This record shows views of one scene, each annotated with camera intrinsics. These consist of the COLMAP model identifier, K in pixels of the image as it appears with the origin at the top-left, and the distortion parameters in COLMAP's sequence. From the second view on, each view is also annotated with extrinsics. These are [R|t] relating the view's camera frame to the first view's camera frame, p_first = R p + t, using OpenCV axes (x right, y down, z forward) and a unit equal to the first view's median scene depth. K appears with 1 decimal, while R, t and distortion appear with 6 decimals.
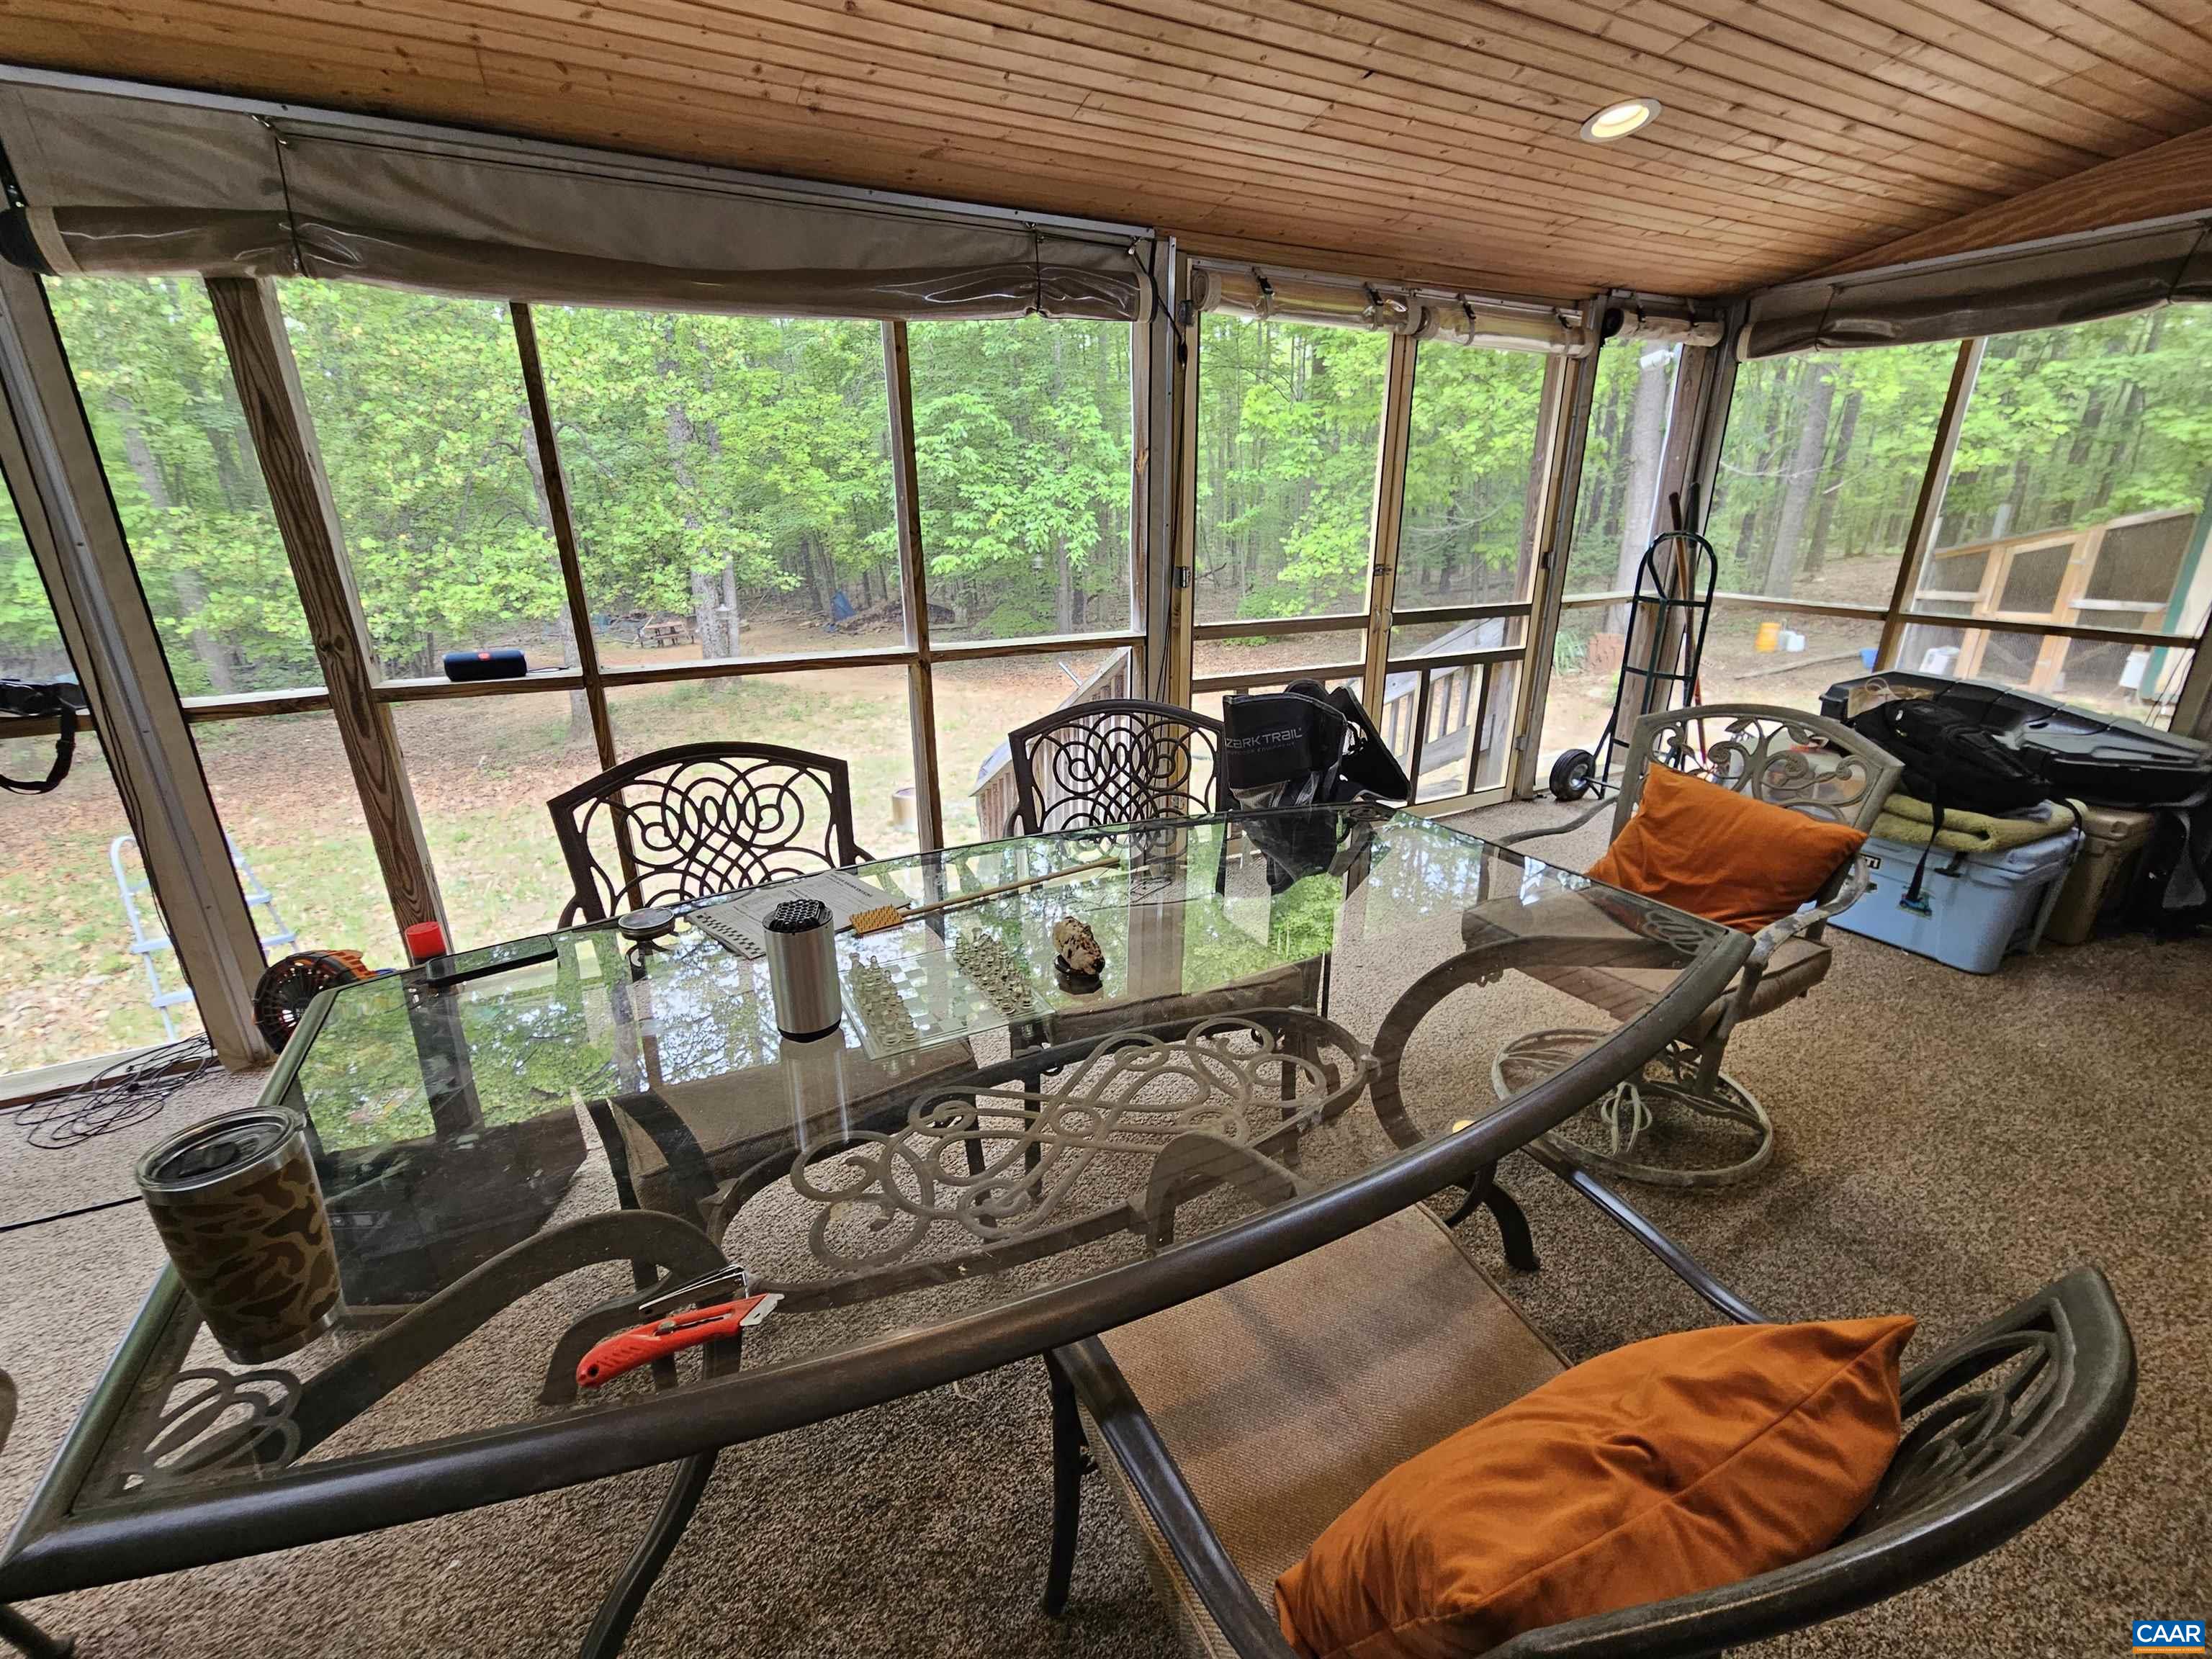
lens RADIAL K [[942.2, 0, 1102.9], [0, 942.2, 833.4], [0, 0, 1]] dist [0.007007, 0.000244]
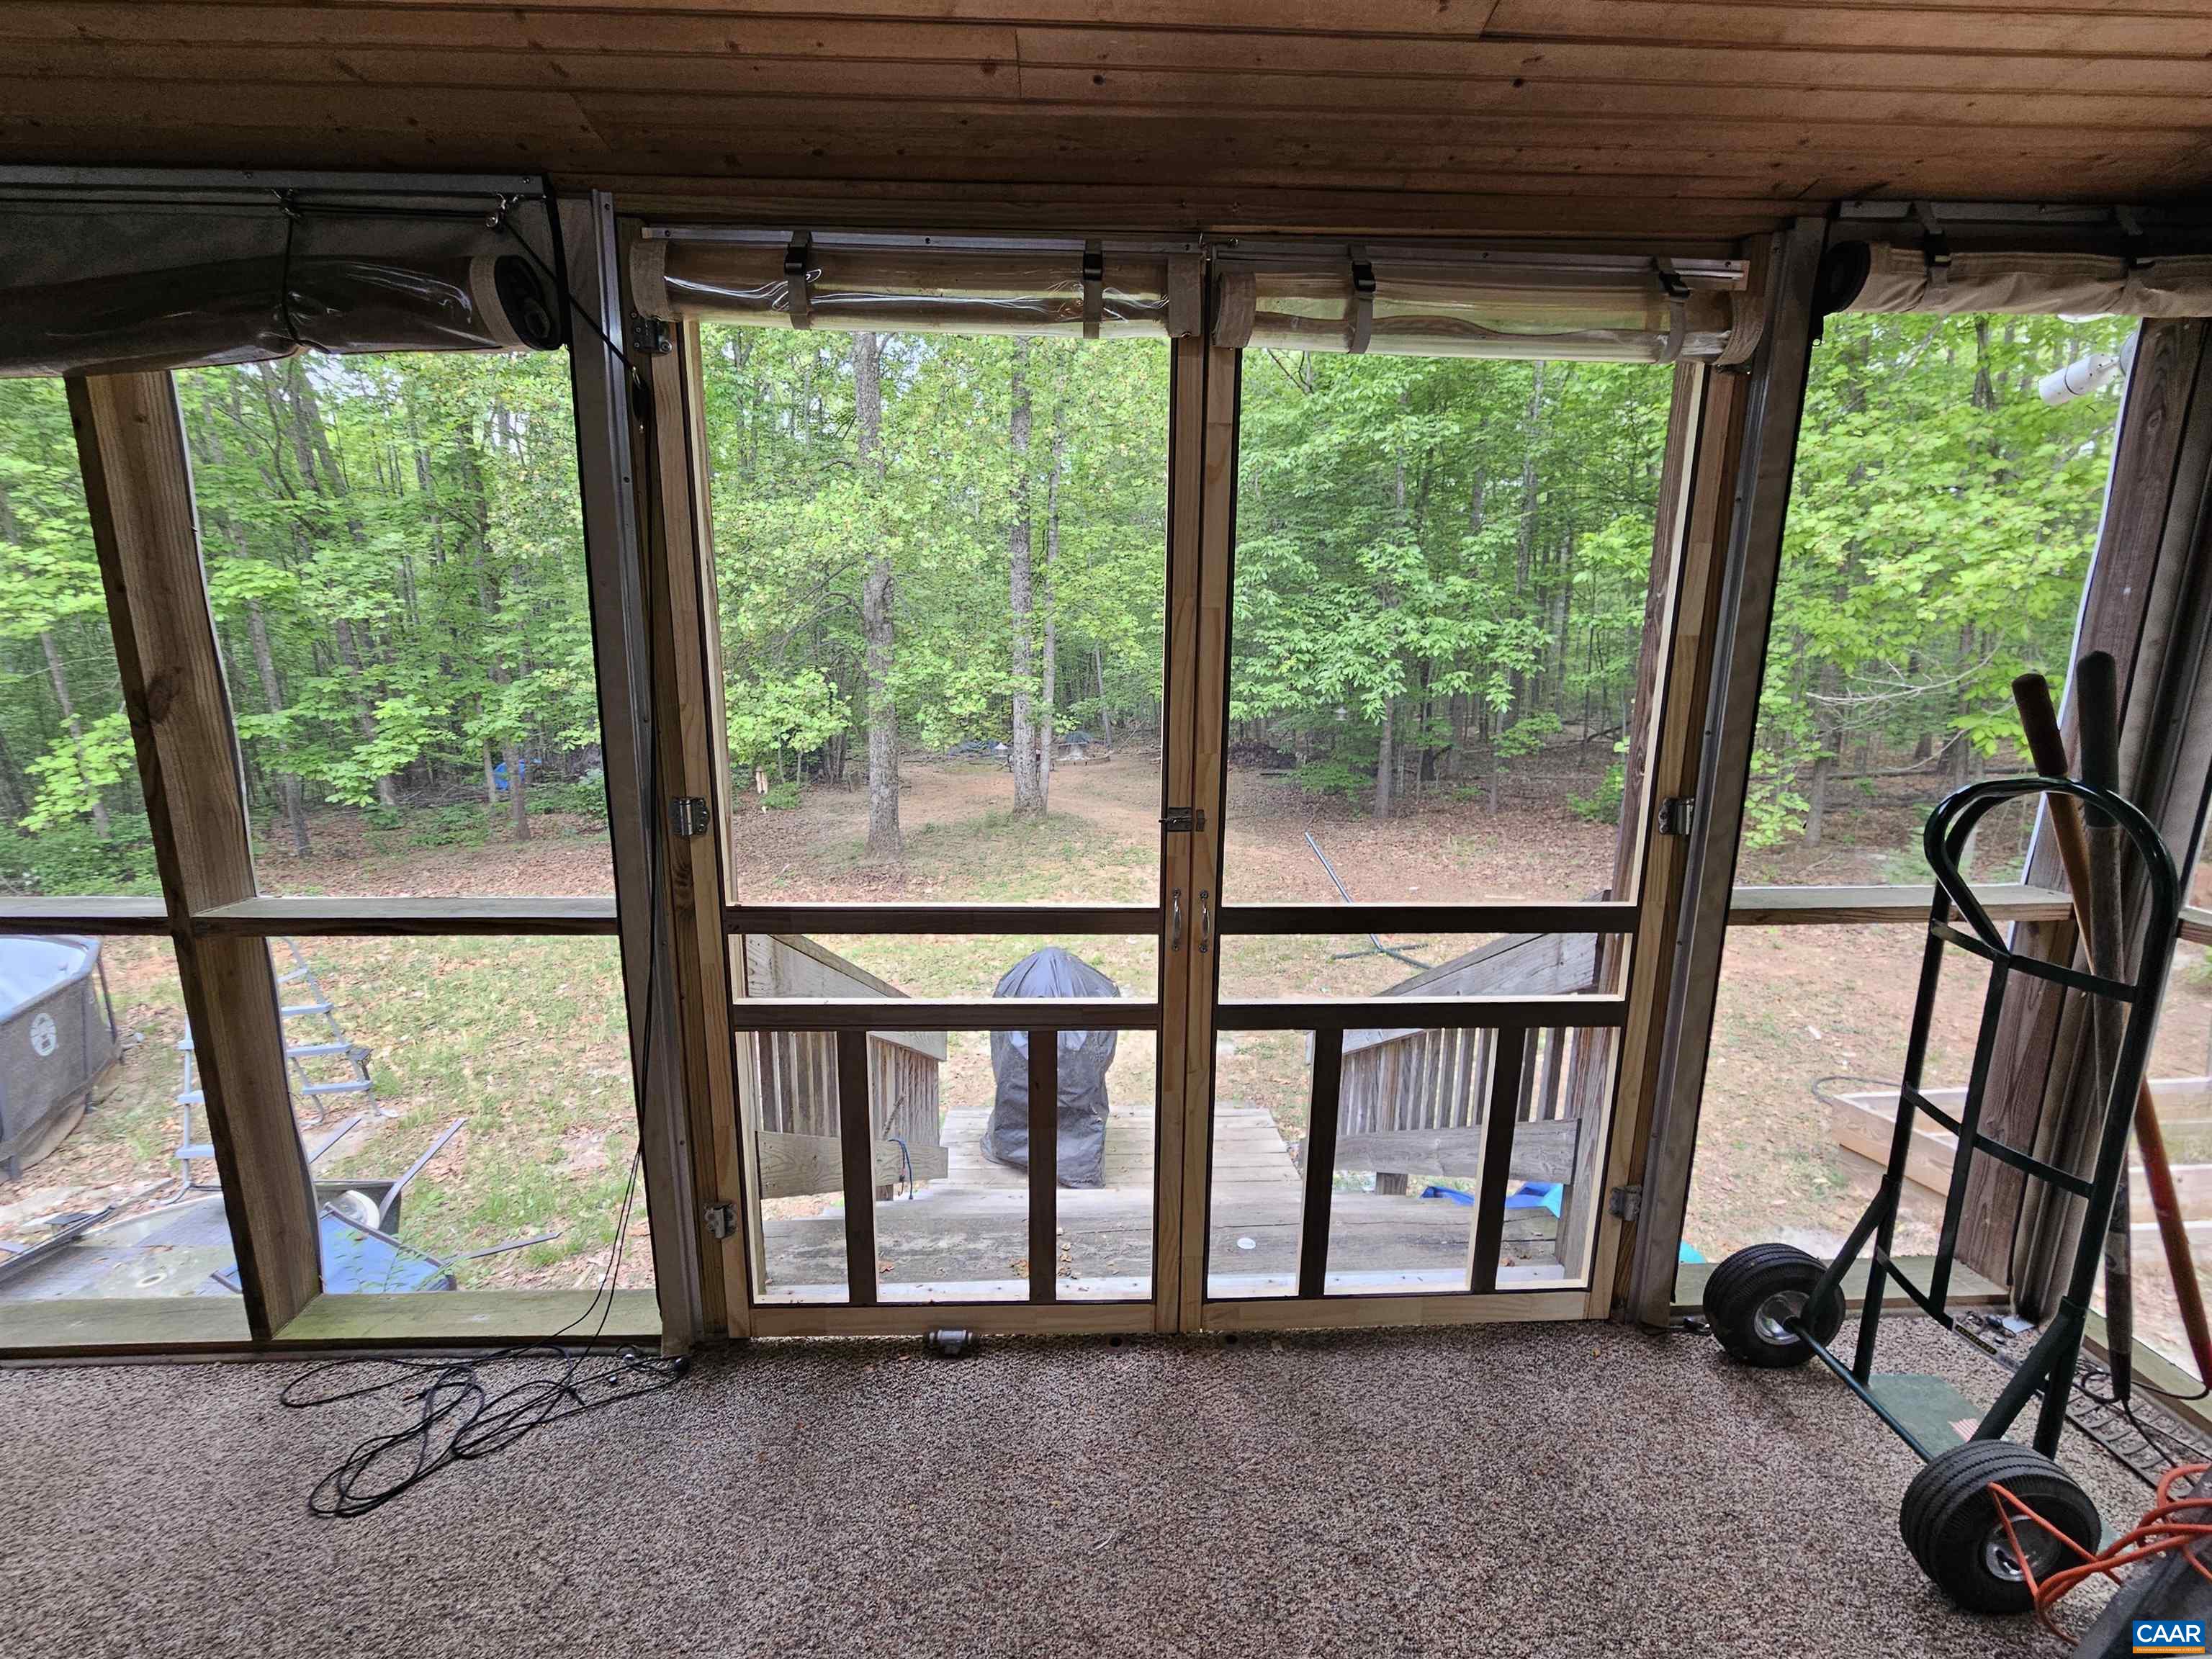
lens RADIAL K [[913.1, 0, 1106.0], [0, 913.1, 829.5], [0, 0, 1]] dist [-0.003524, 0.000315]
pose [[0.901350, 0.099731, -0.421452, 0.158989], [-0.156035, 0.982554, -0.101200, -0.077650], [0.404007, 0.156978, 0.901186, 0.199626]]
